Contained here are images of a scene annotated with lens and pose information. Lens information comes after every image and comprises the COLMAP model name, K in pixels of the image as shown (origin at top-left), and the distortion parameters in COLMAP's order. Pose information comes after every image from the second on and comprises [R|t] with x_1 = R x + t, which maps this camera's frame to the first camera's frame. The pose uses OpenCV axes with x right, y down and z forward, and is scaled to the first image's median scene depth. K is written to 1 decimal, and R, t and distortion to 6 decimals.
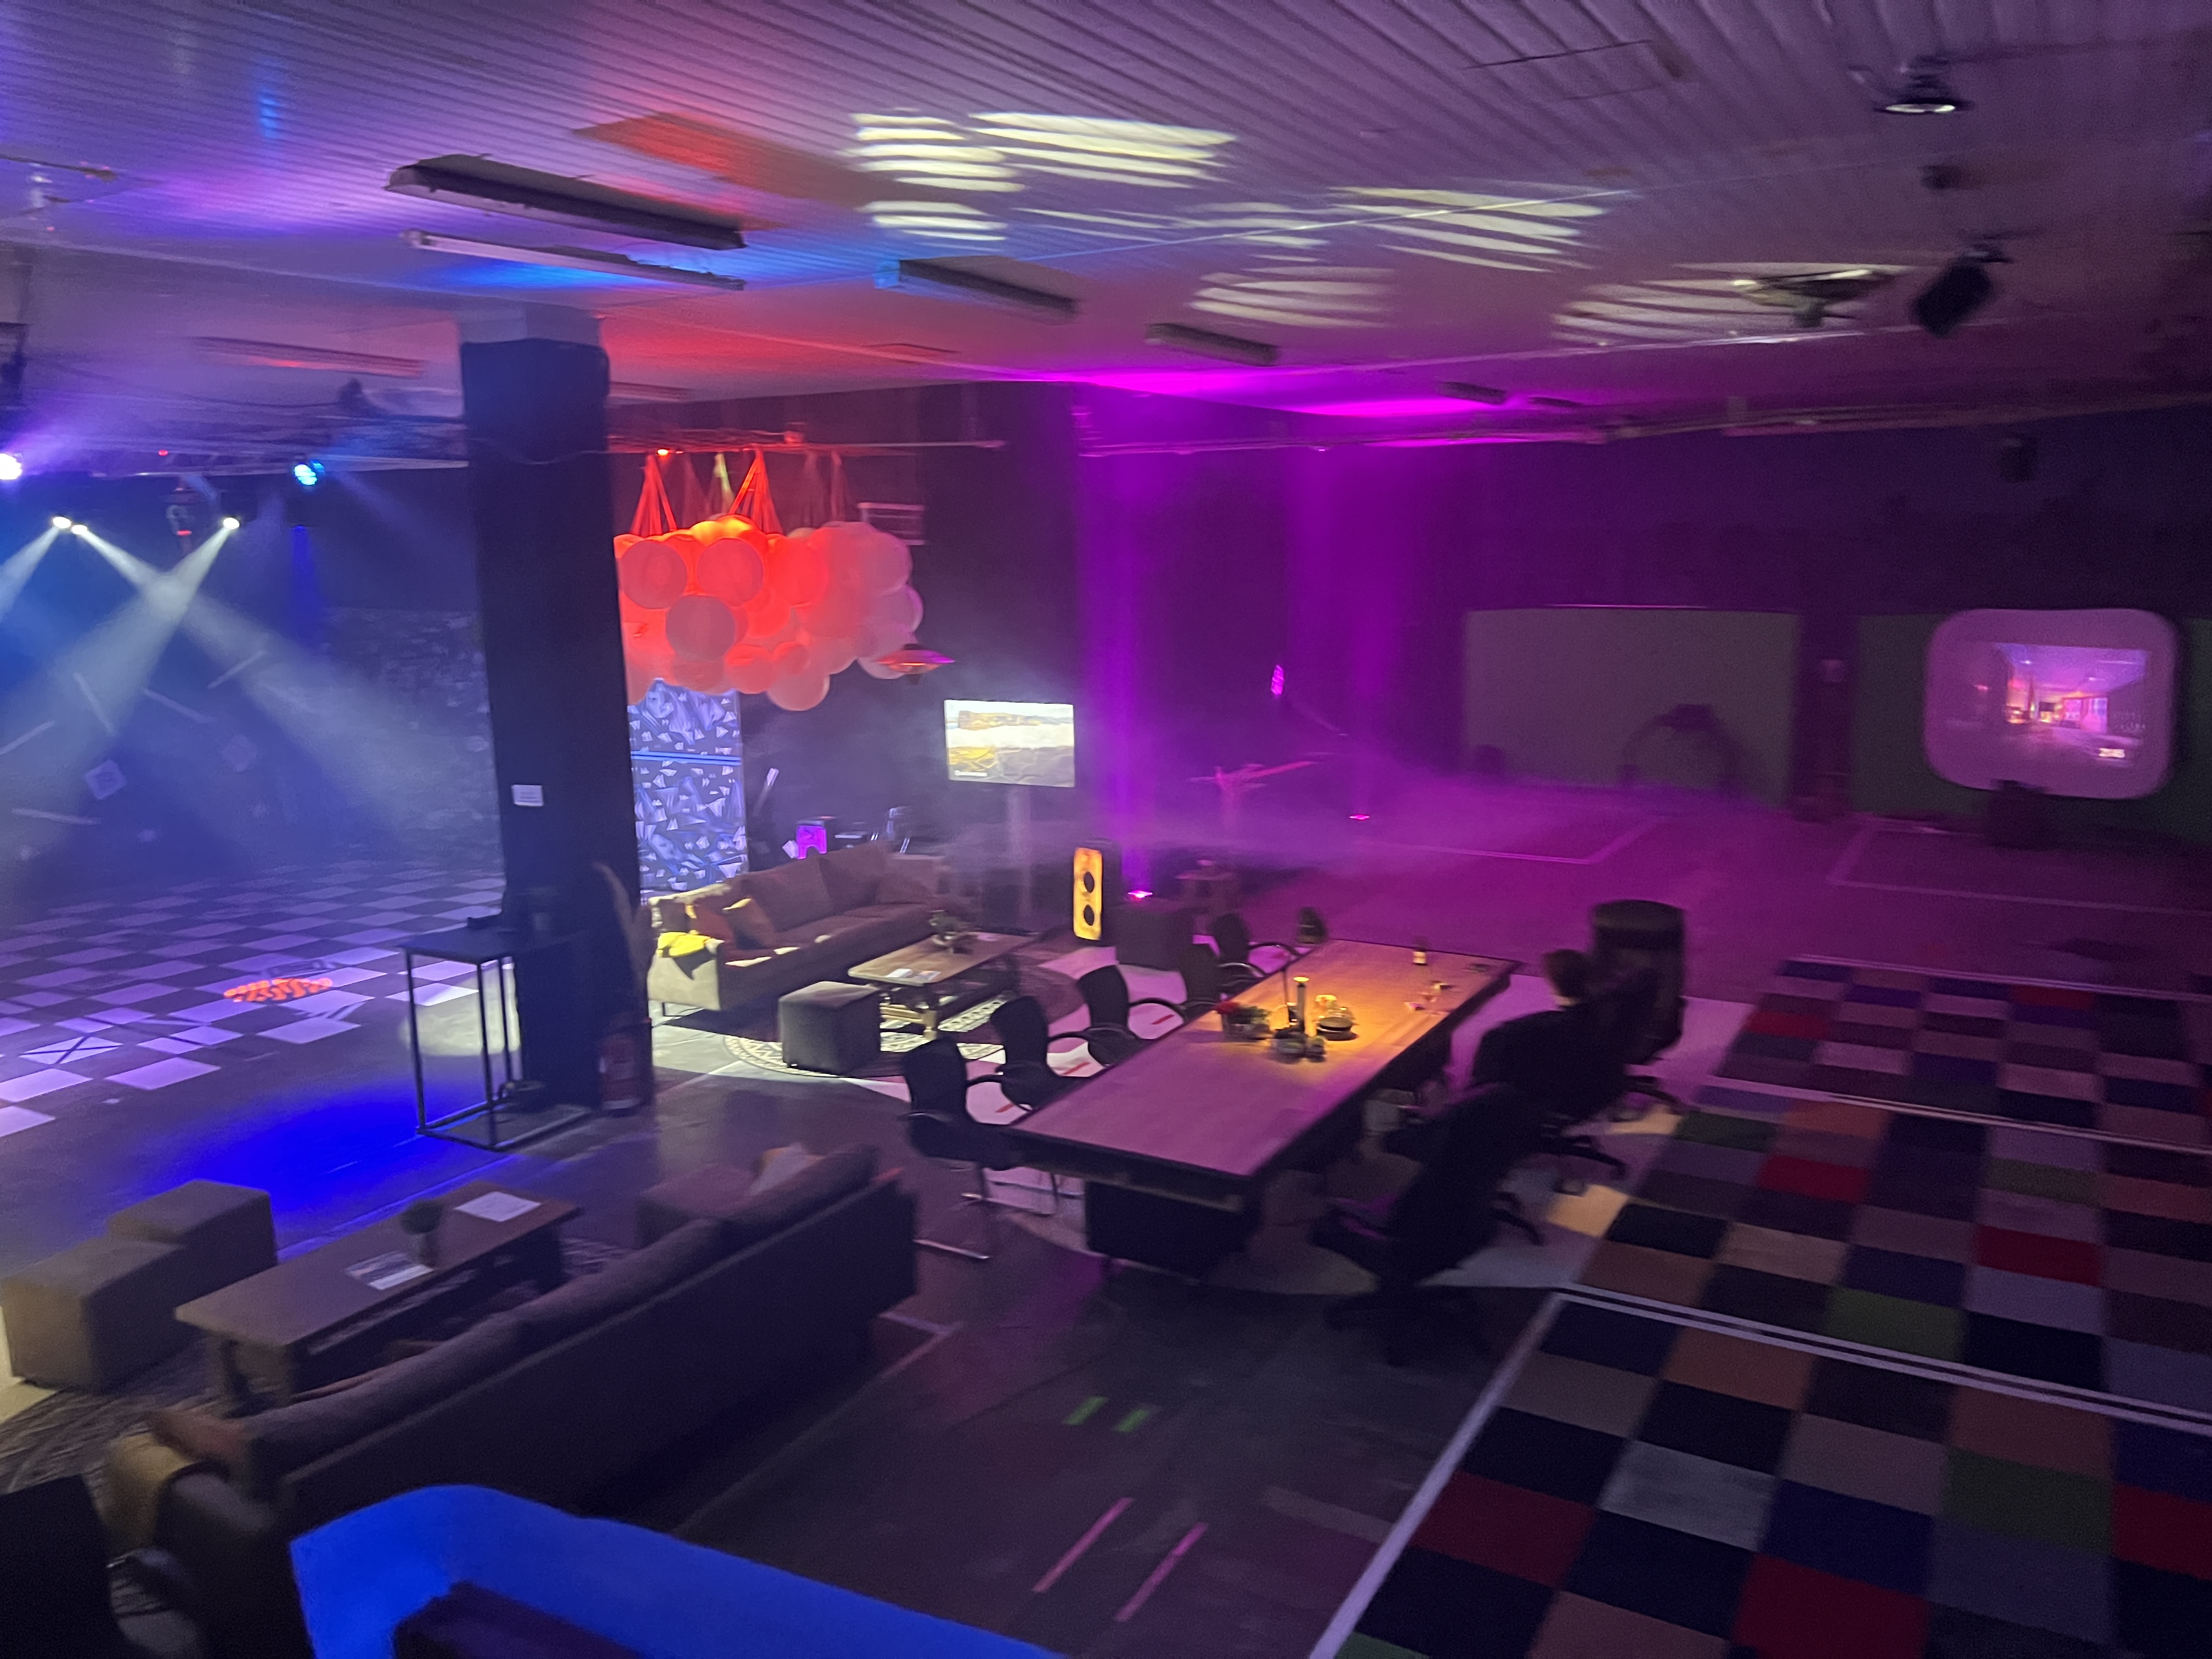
lens RADIAL K [[1684.0, 0, 1106.7], [0, 1684.0, 829.5], [0, 0, 1]] dist [0.000227, -0.000040]
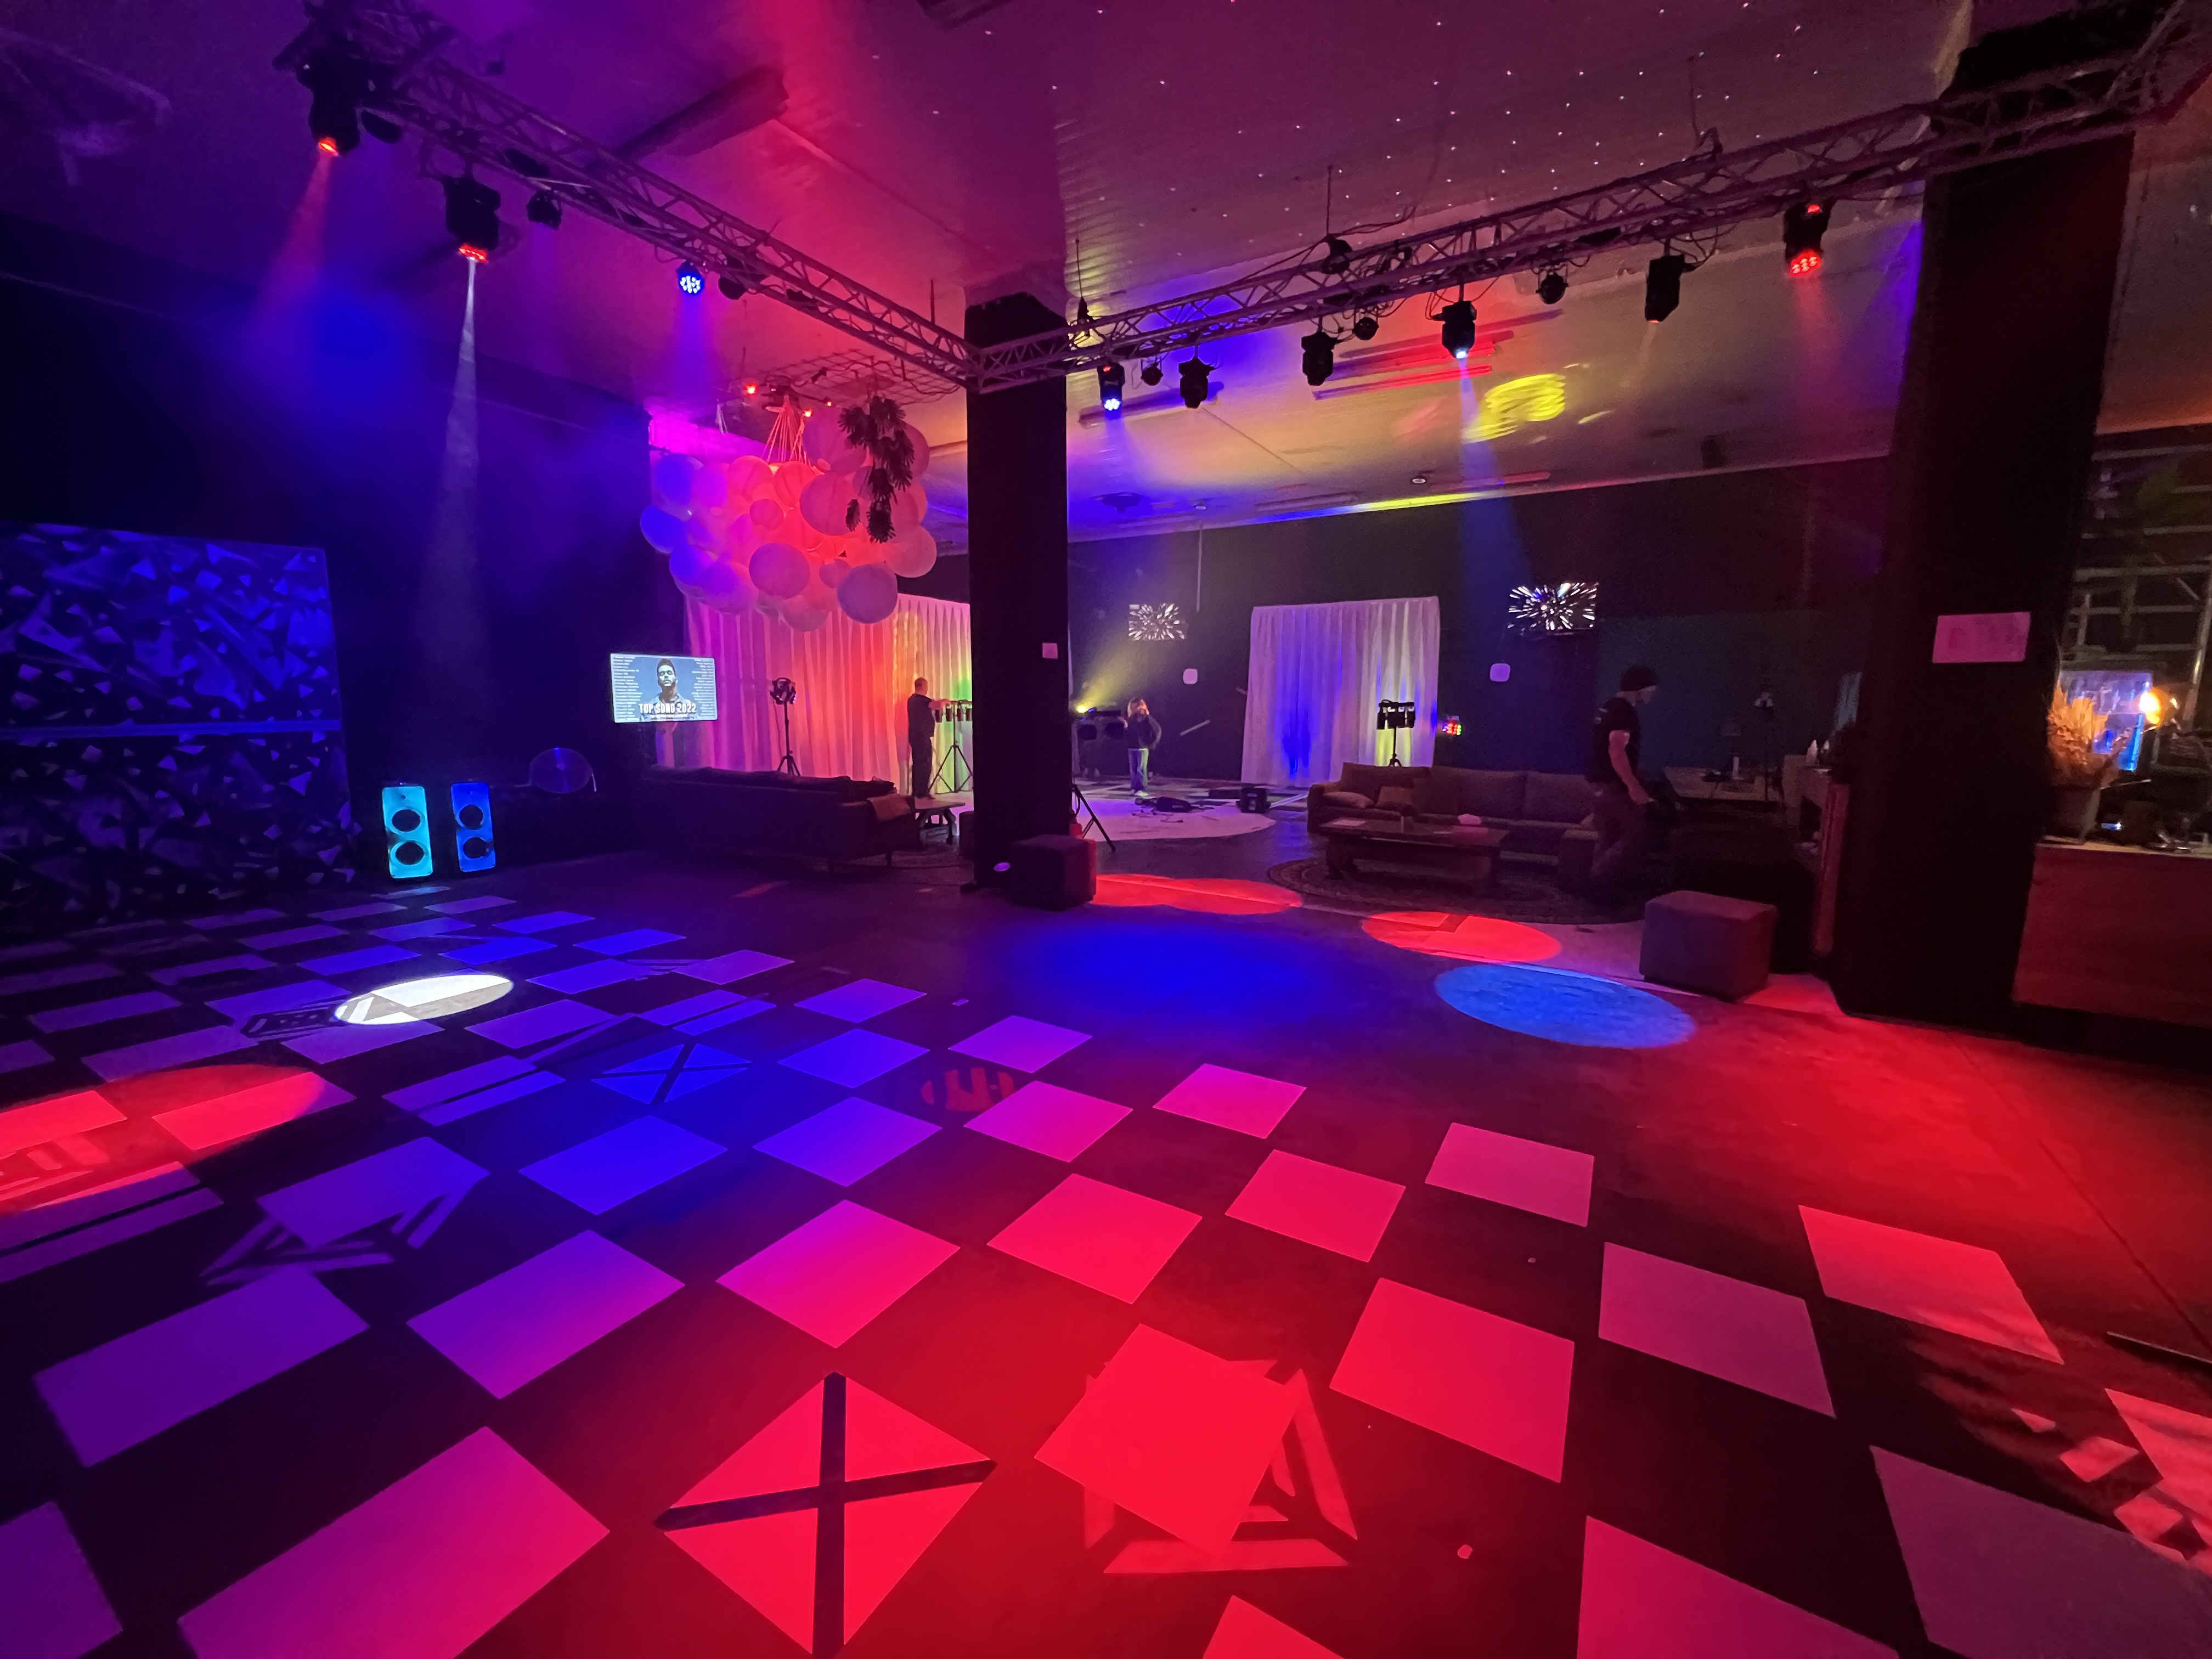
lens RADIAL K [[883.8, 0, 1105.0], [0, 883.8, 824.7], [0, 0, 1]] dist [0.000064, 0.000147]
pose [[0.032731, -0.136233, 0.990136, -0.651541], [0.171477, 0.976743, 0.128721, 0.018531], [-0.984644, 0.165573, 0.055331, 0.587028]]
